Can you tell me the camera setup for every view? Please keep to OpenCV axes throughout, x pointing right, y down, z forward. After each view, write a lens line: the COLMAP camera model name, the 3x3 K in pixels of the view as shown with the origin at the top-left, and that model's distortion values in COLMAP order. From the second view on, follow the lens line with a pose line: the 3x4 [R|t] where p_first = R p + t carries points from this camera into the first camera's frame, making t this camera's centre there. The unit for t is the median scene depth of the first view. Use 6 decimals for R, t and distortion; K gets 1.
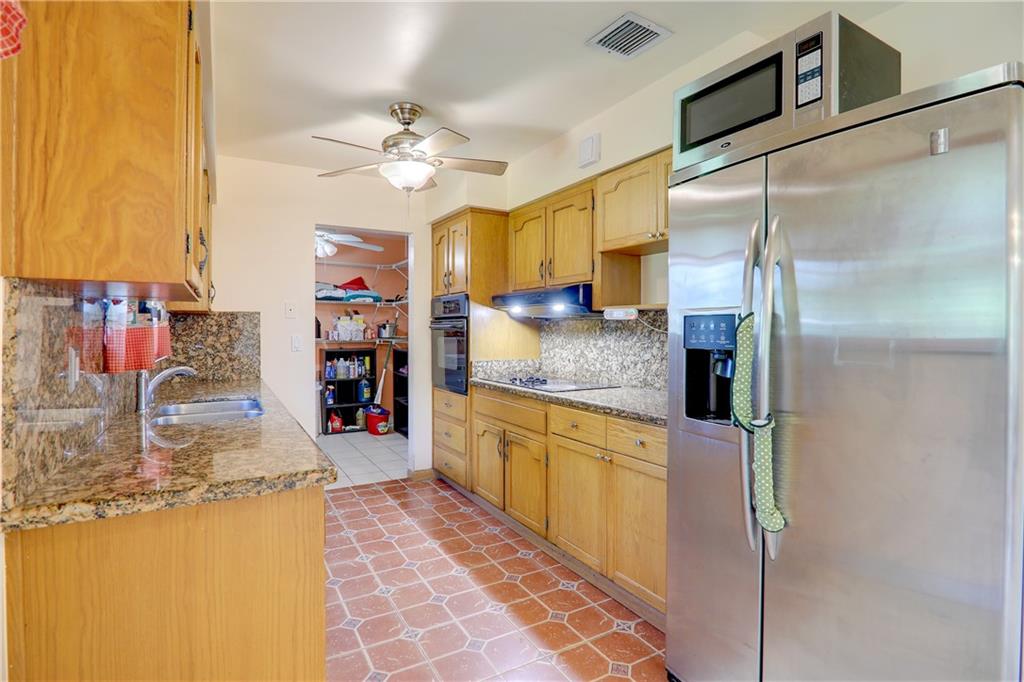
lens RADIAL K [[500.8, 0, 511.9], [0, 500.8, 338.6], [0, 0, 1]] dist [-0.022670, 0.001021]
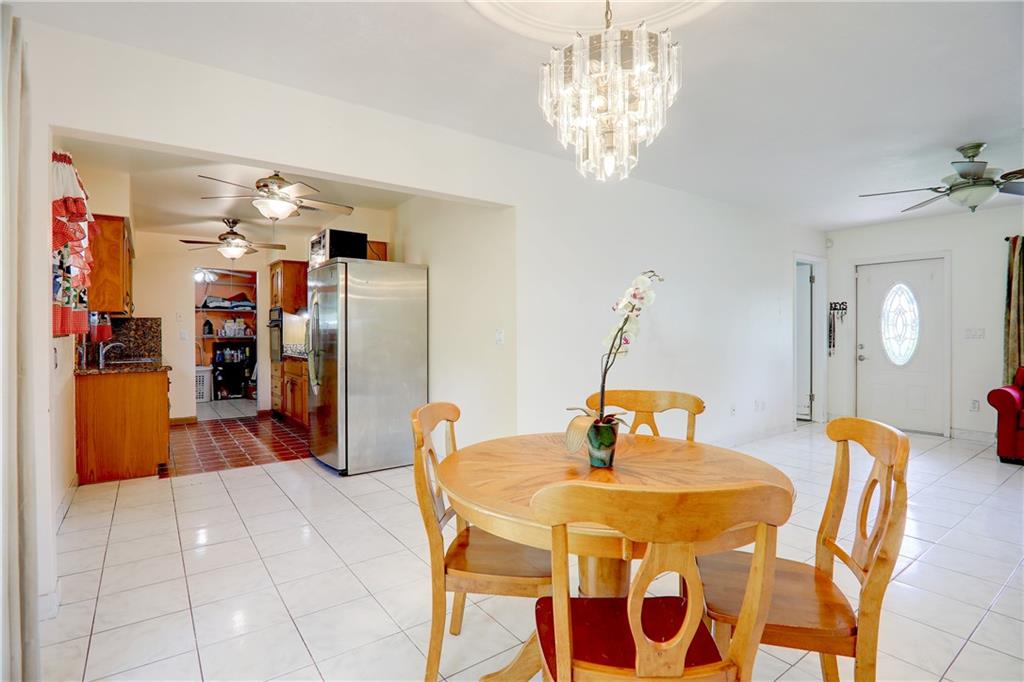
lens RADIAL K [[500.8, 0, 511.9], [0, 500.8, 337.5], [0, 0, 1]] dist [-0.022670, 0.001021]
pose [[0.994202, -0.005864, 0.107370, 0.571822], [0.006599, 0.999957, -0.006490, 0.039159], [-0.107328, 0.007161, 0.994198, -0.931553]]
